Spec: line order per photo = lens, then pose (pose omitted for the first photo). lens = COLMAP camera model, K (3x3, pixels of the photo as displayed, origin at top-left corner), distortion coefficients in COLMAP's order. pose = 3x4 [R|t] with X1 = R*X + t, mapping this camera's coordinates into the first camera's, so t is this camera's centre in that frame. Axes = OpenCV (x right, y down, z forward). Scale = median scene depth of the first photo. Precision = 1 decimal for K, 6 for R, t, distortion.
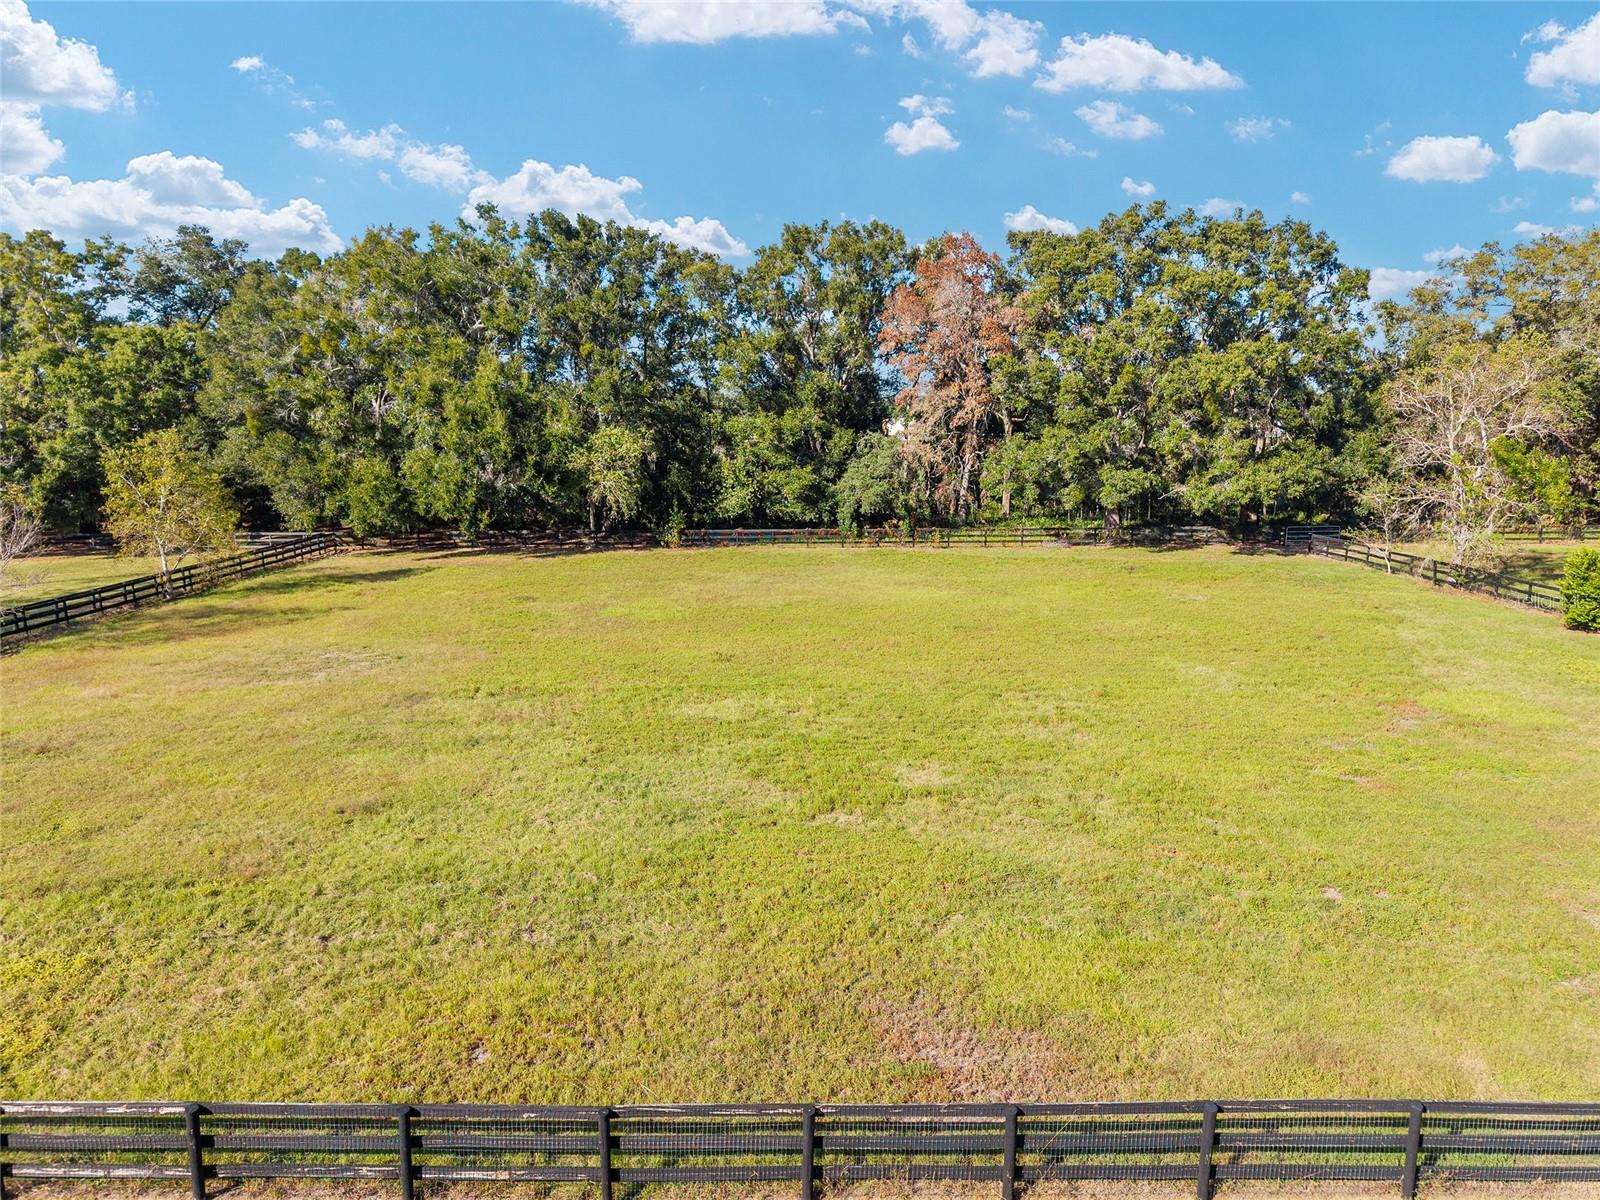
lens RADIAL K [[974.4, 0, 798.6], [0, 974.4, 627.8], [0, 0, 1]] dist [0.014308, -0.001533]
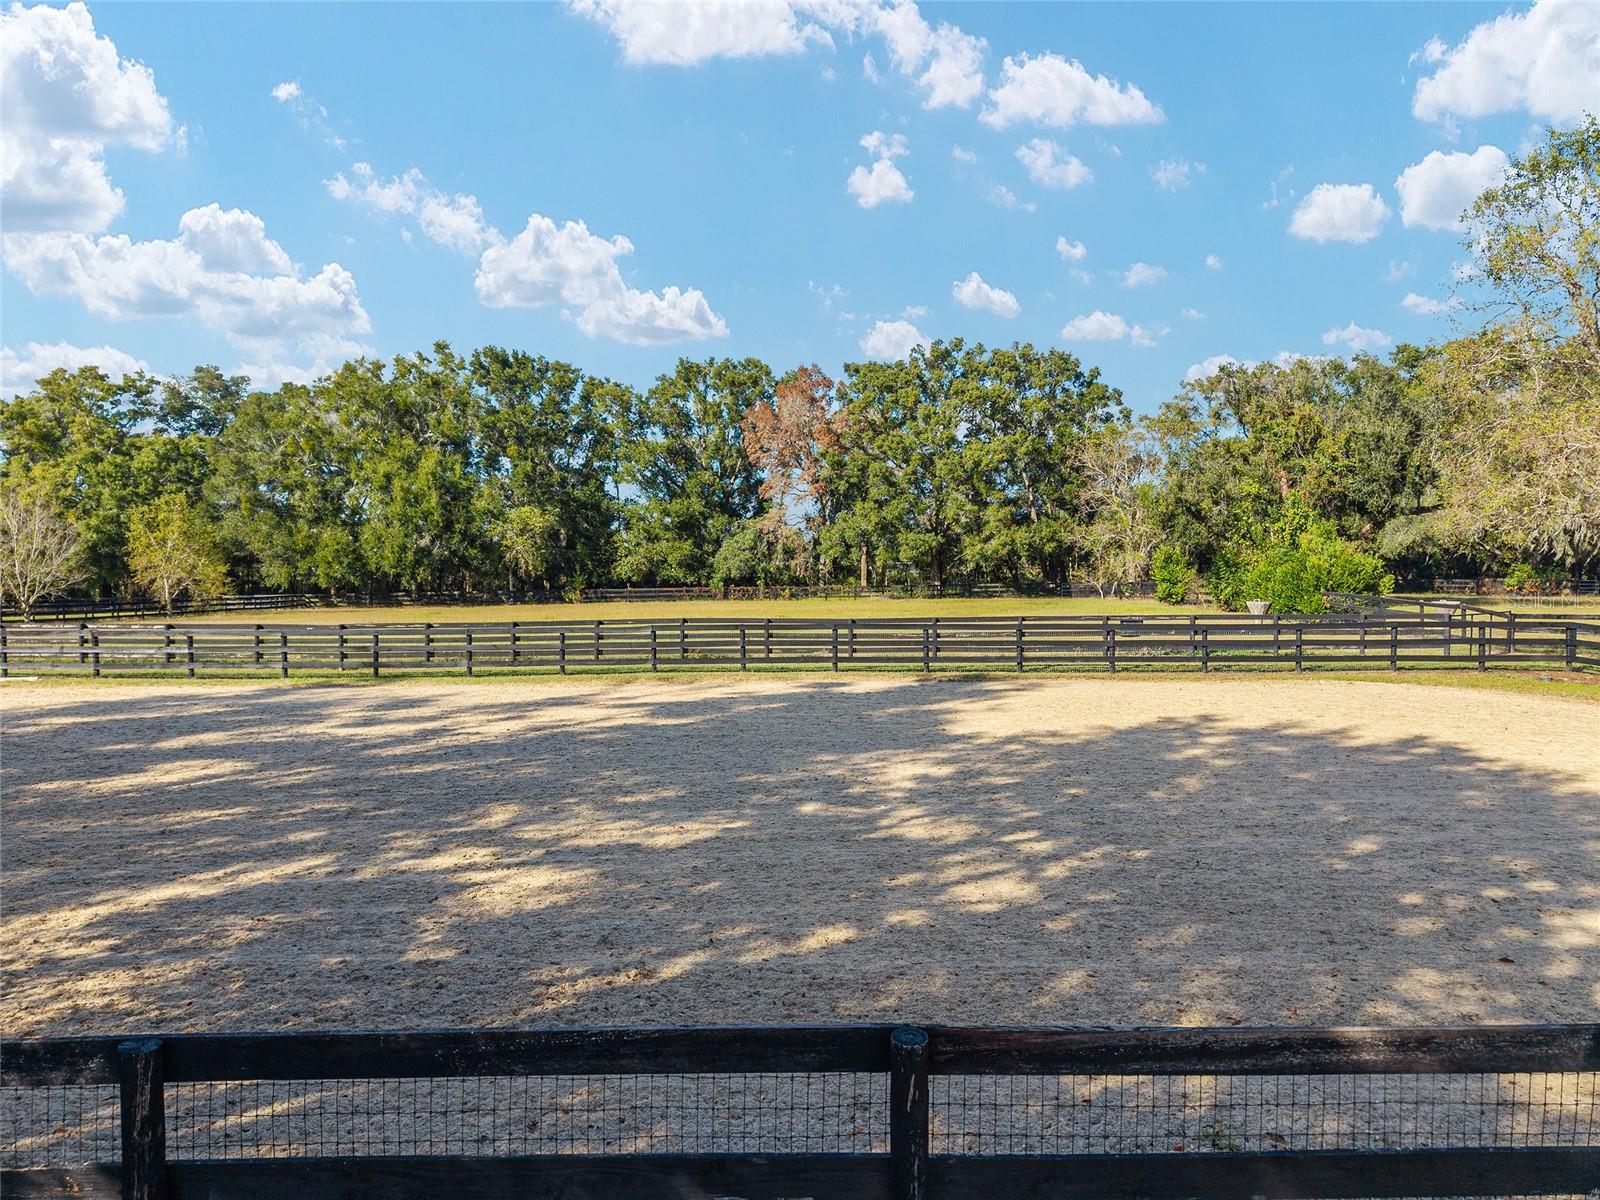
lens RADIAL K [[1017.2, 0, 799.0], [0, 1017.2, 632.6], [0, 0, 1]] dist [0.023205, 0.001319]
pose [[0.999949, -0.006609, -0.007675, 0.167540], [0.005441, 0.989648, -0.143410, 0.144004], [0.008543, 0.143361, 0.989634, -0.283377]]
